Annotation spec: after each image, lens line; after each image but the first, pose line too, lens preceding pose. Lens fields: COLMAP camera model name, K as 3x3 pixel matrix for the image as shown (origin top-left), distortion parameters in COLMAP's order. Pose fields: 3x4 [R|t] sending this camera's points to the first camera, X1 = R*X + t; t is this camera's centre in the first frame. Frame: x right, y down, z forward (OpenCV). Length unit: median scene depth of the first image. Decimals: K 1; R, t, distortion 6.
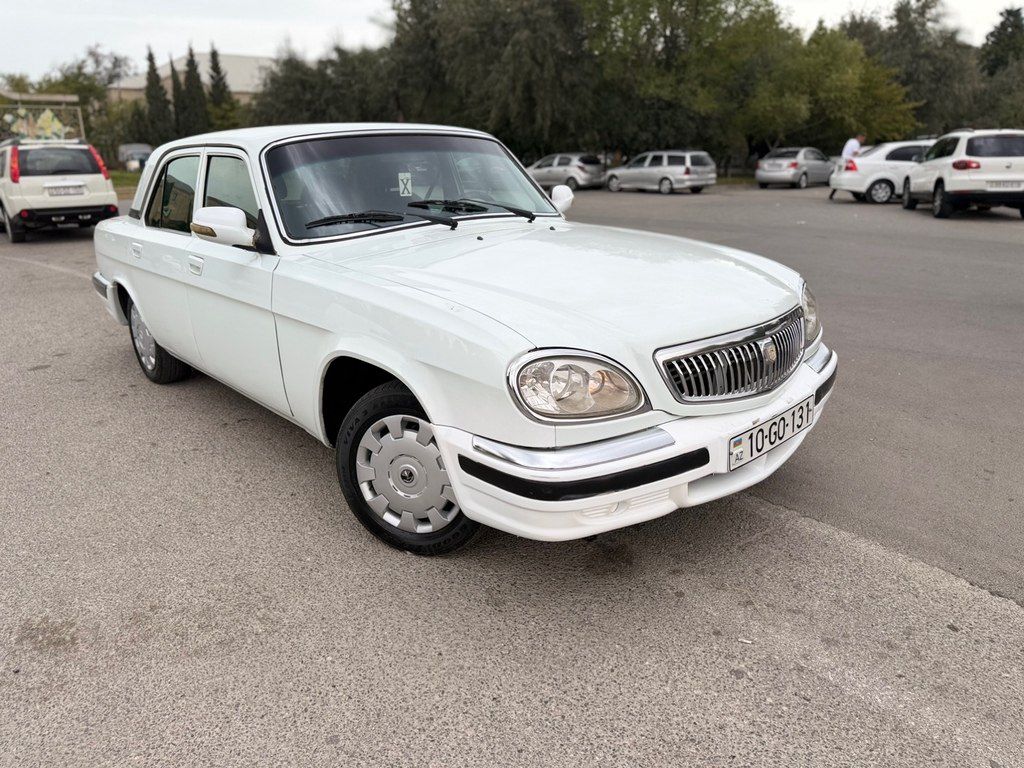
lens RADIAL K [[713.7, 0, 512.0], [0, 713.7, 384.0], [0, 0, 1]] dist [-0.001444, -0.001087]
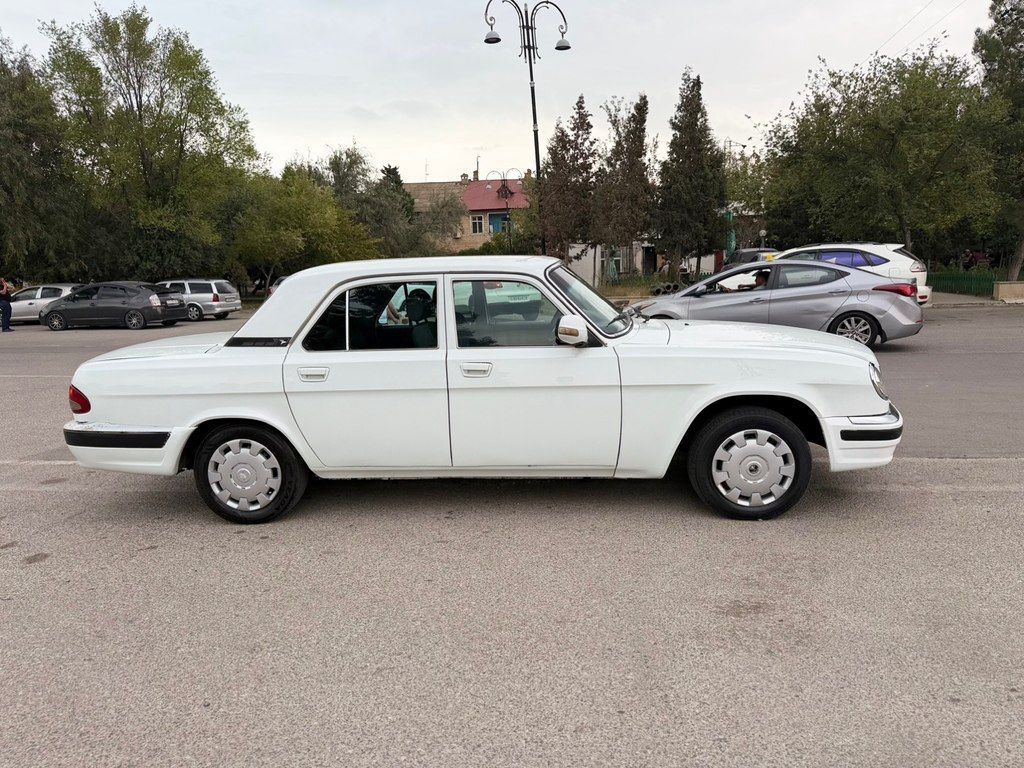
lens RADIAL K [[707.0, 0, 499.6], [0, 707.0, 383.8], [0, 0, 1]] dist [0.035067, -0.039562]
pose [[0.739171, -0.118599, 0.662993, -0.126322], [0.227806, 0.970382, -0.080394, -0.004728], [-0.633822, 0.210458, 0.744296, 0.011817]]
